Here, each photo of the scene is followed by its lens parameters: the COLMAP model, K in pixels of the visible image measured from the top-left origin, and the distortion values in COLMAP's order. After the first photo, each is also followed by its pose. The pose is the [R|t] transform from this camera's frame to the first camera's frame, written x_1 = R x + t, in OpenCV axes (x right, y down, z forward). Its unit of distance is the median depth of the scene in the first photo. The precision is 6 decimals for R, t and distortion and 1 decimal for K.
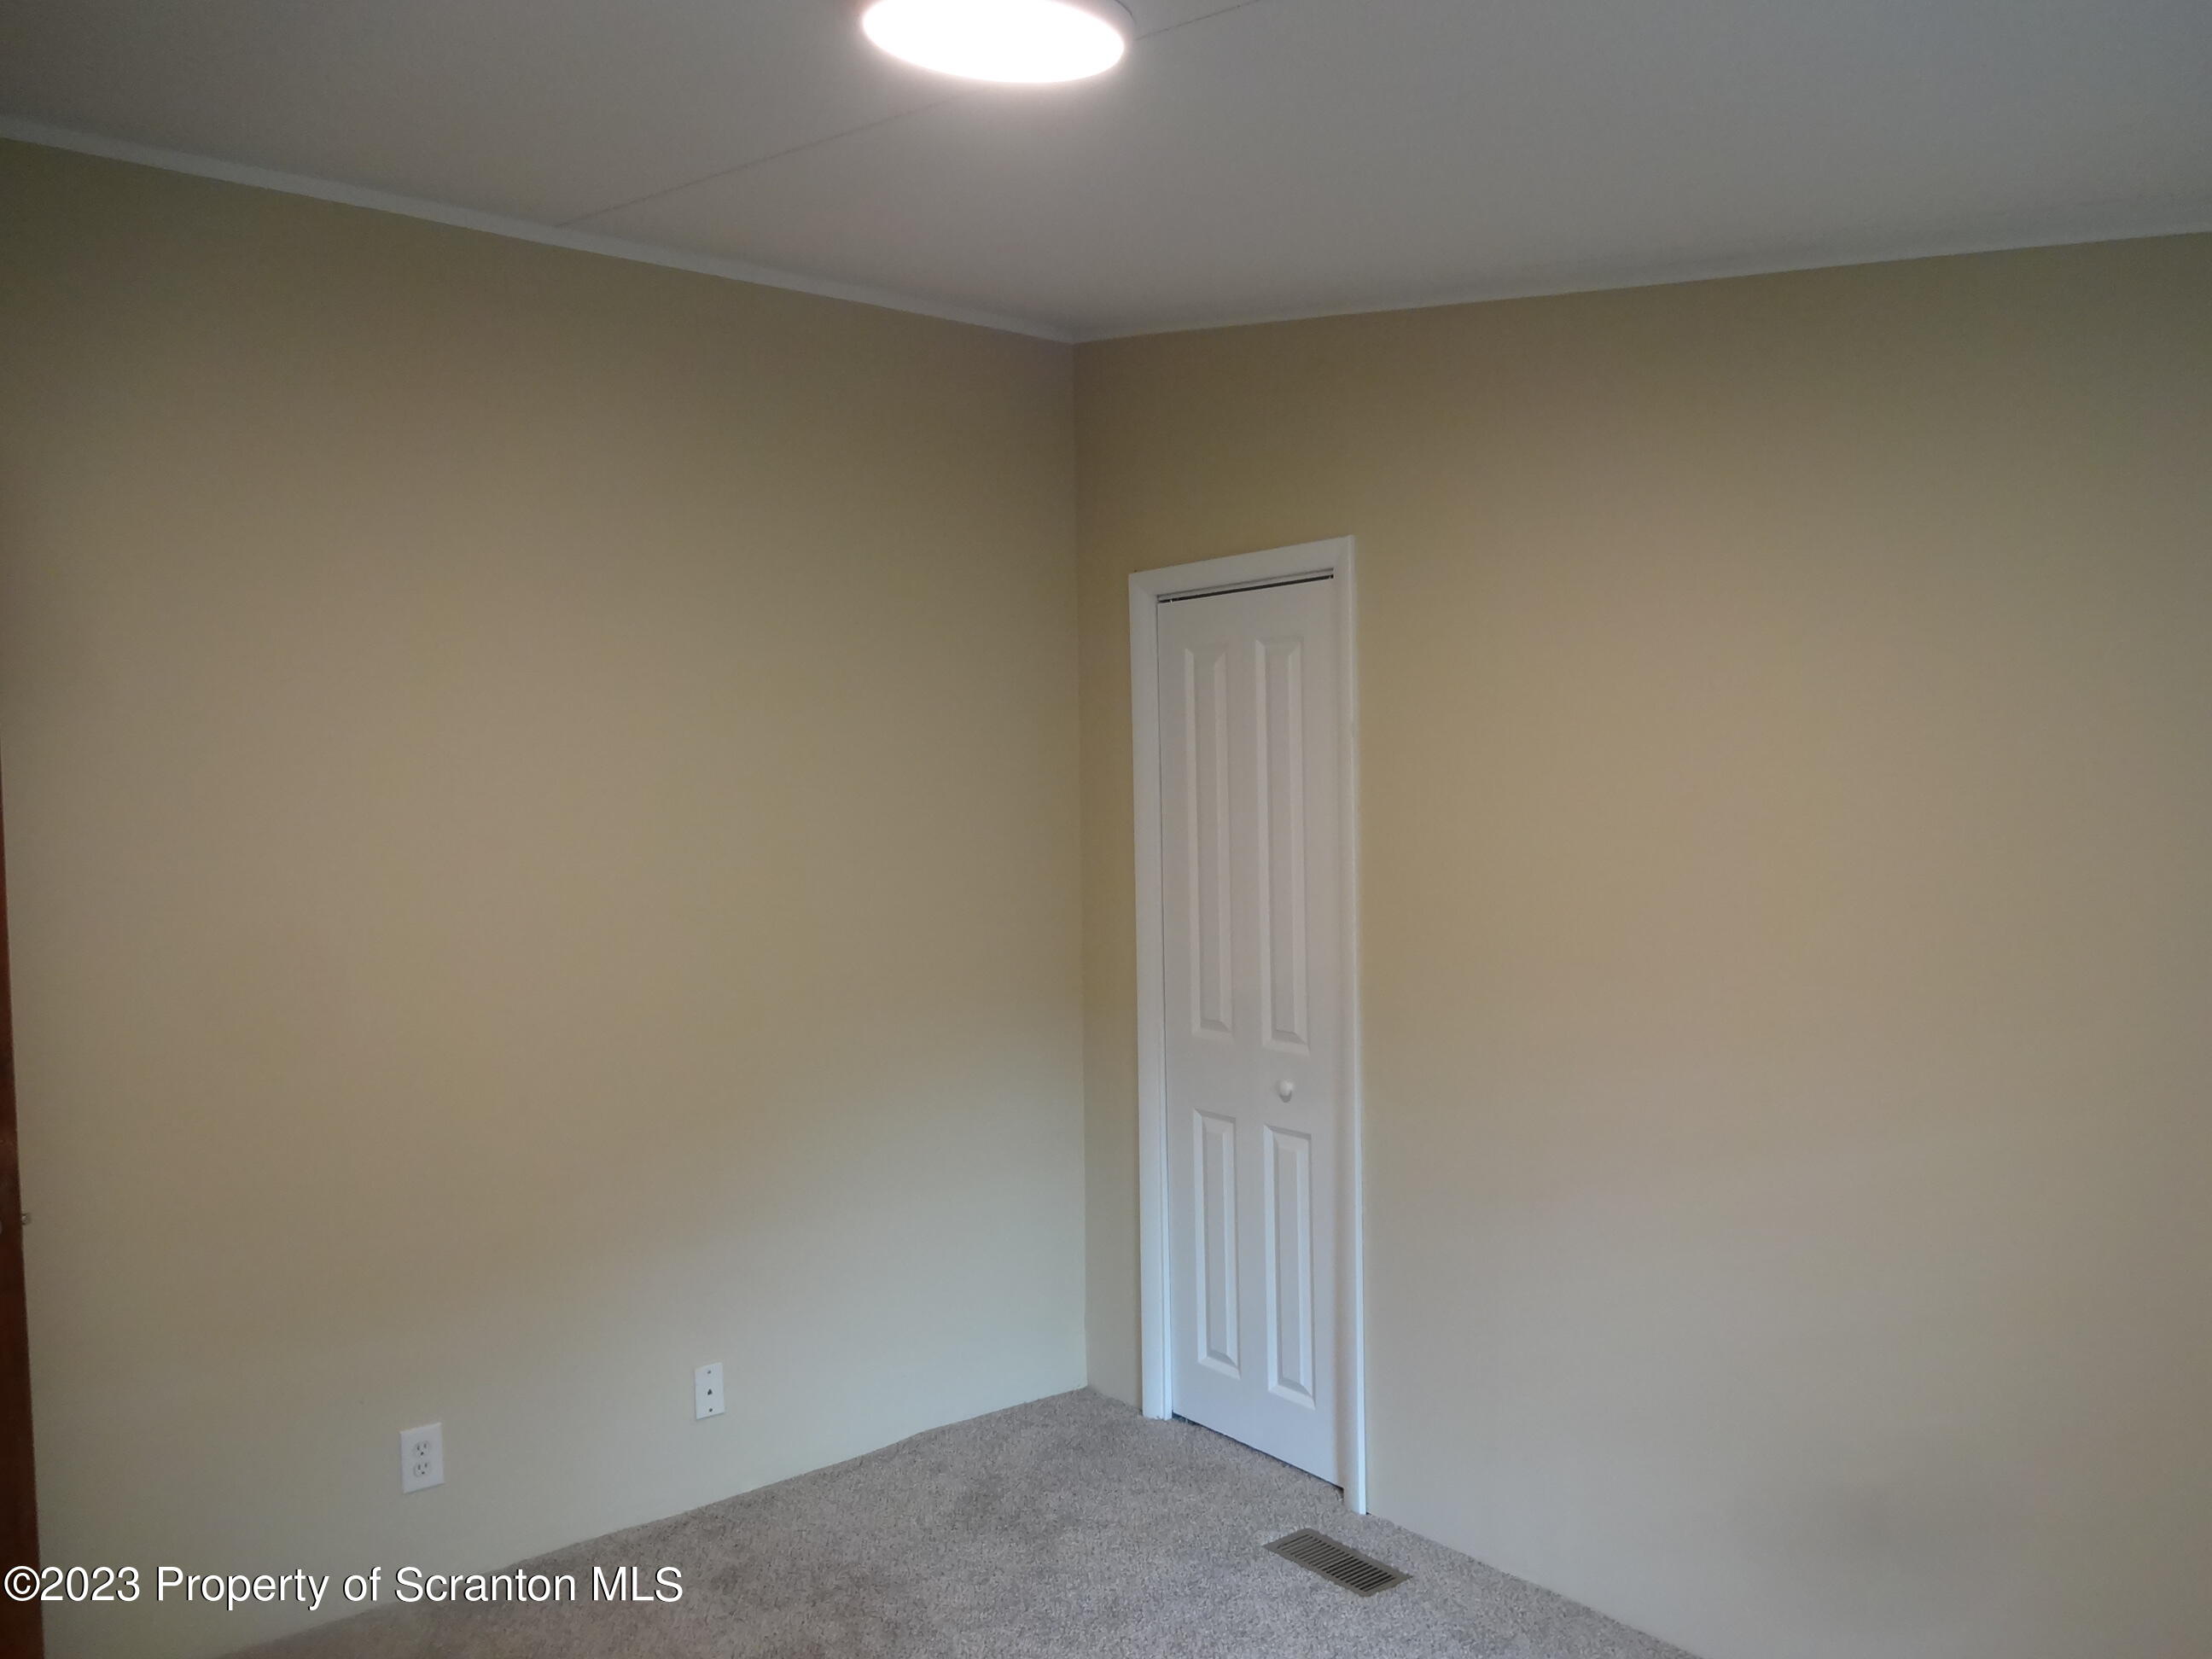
lens RADIAL K [[1629.4, 0, 1095.8], [0, 1629.4, 835.4], [0, 0, 1]] dist [-0.015896, 0.001313]
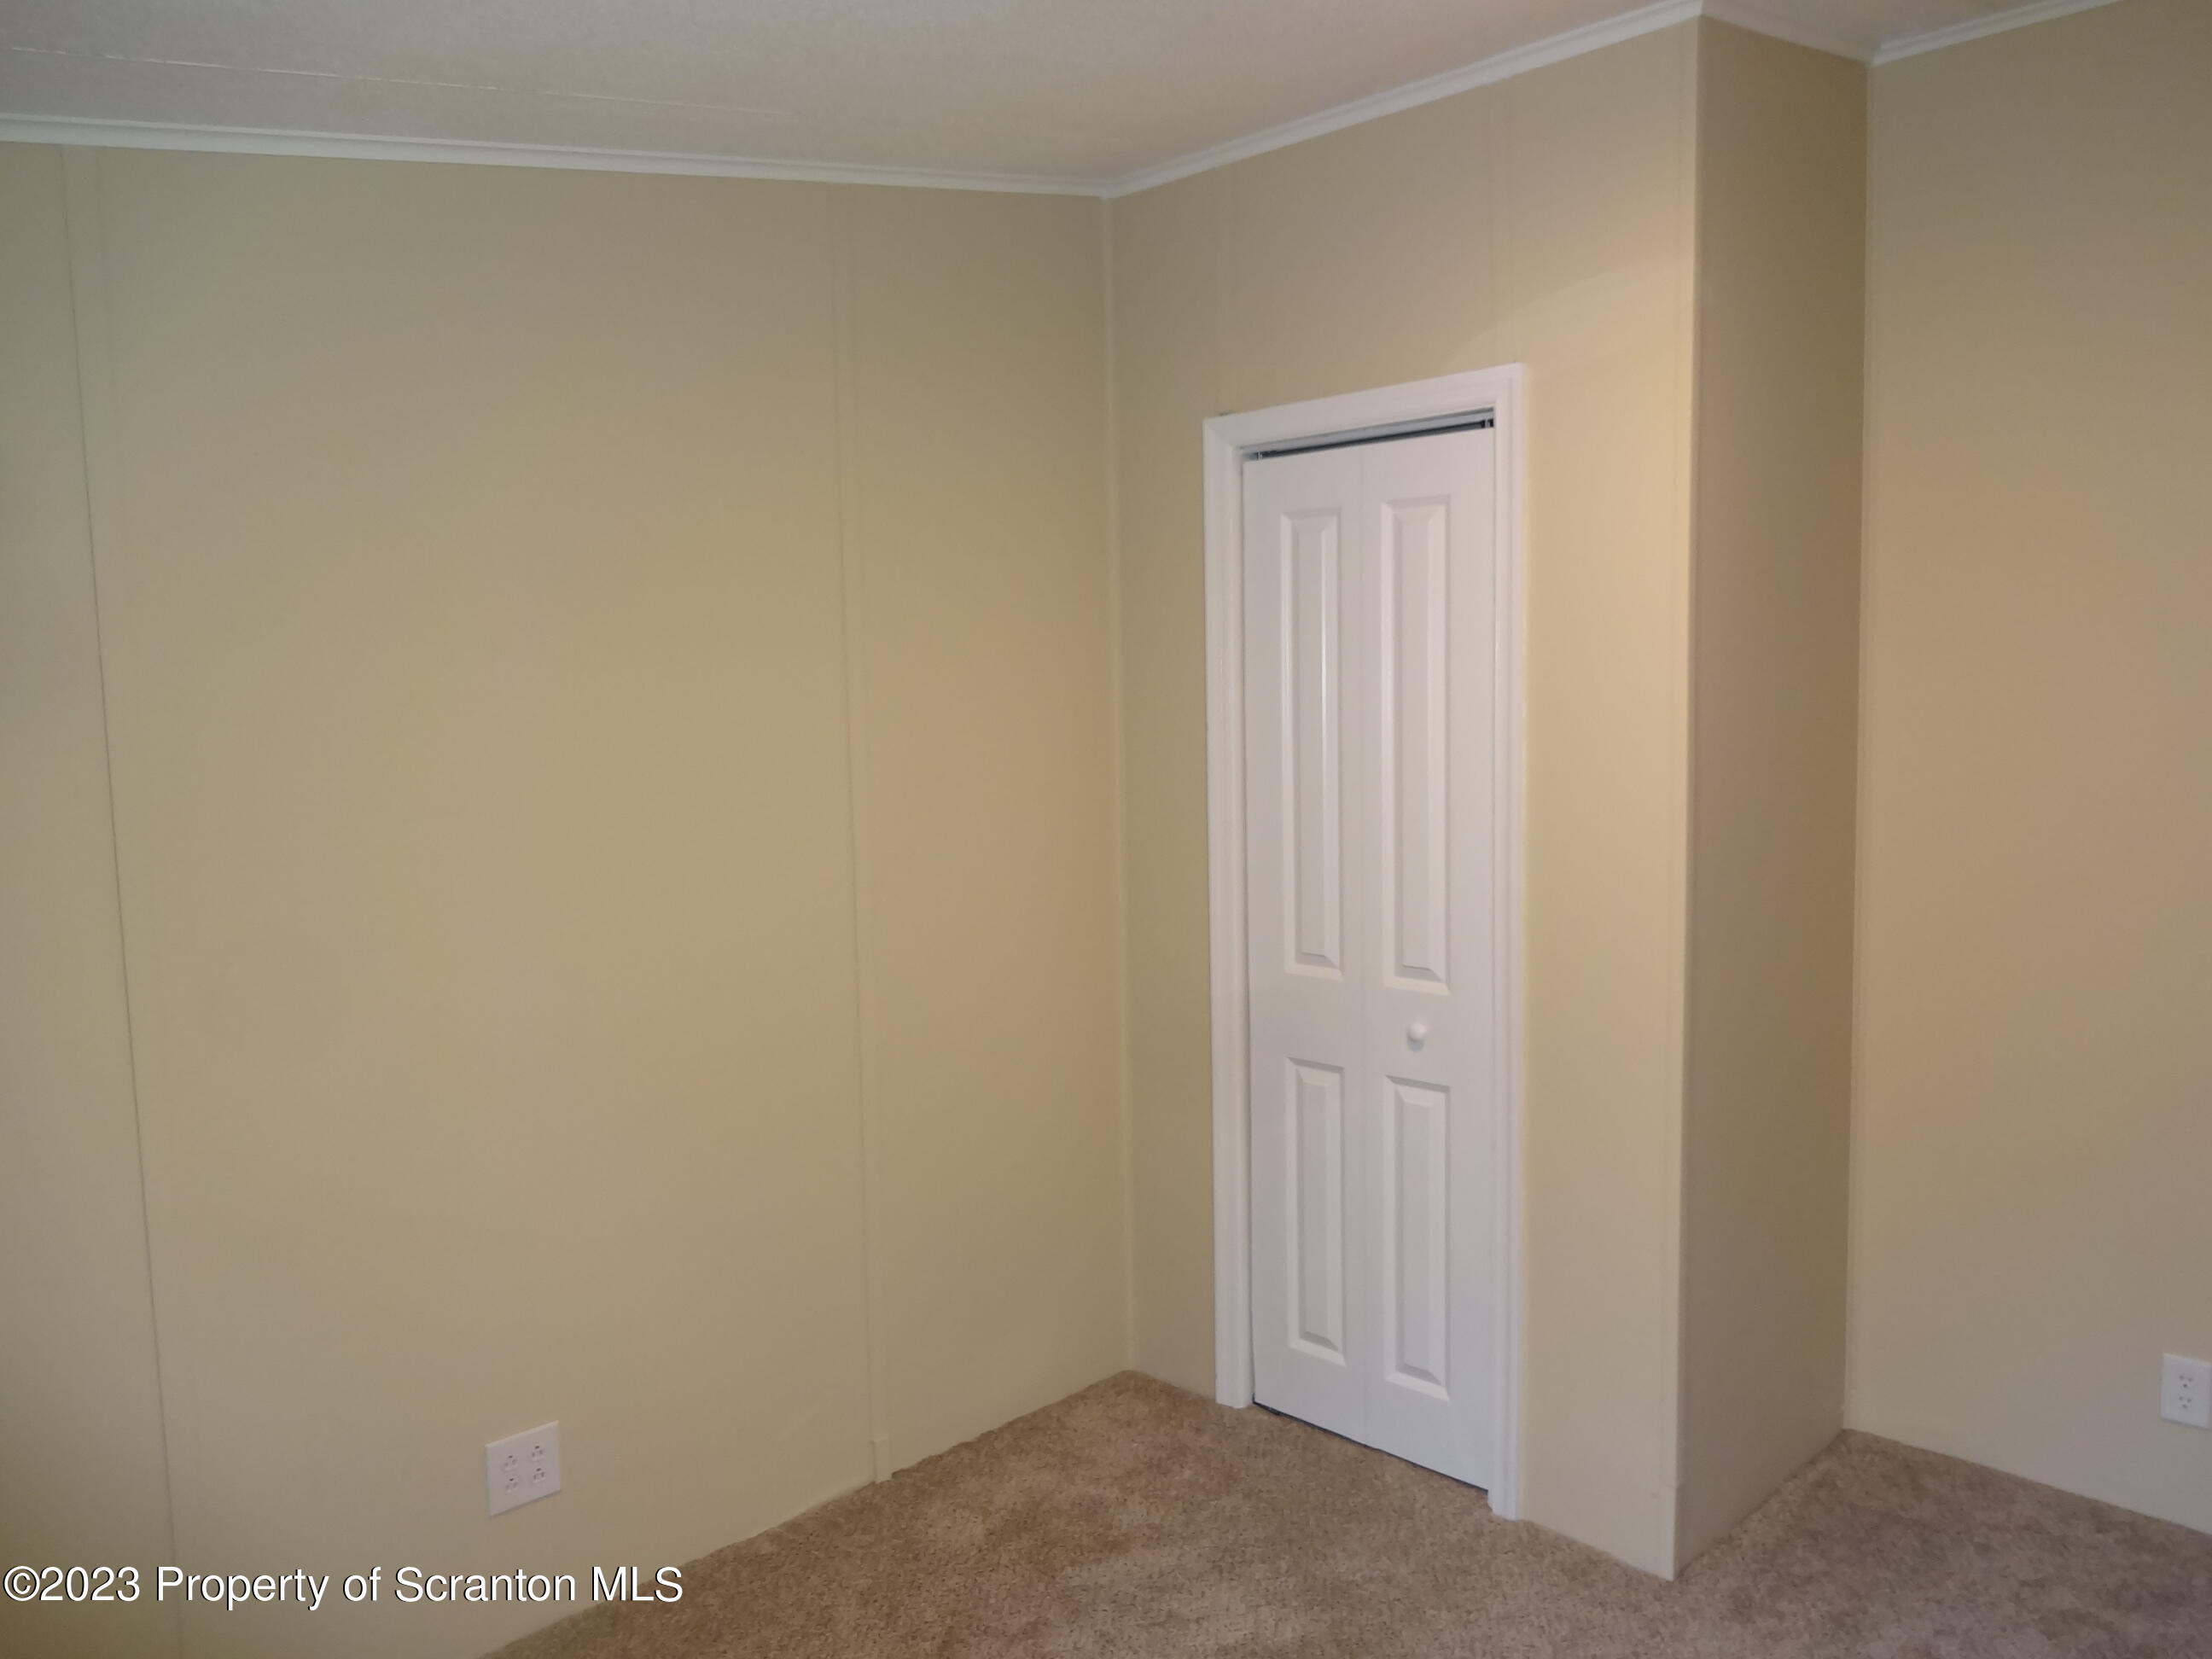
lens RADIAL K [[1629.4, 0, 1116.2], [0, 1629.4, 821.6], [0, 0, 1]] dist [-0.015896, 0.001313]
pose [[0.992380, -0.016720, 0.122072, -0.131491], [0.010374, 0.998571, 0.052431, -0.001257], [-0.122774, -0.050765, 0.991135, 0.169927]]
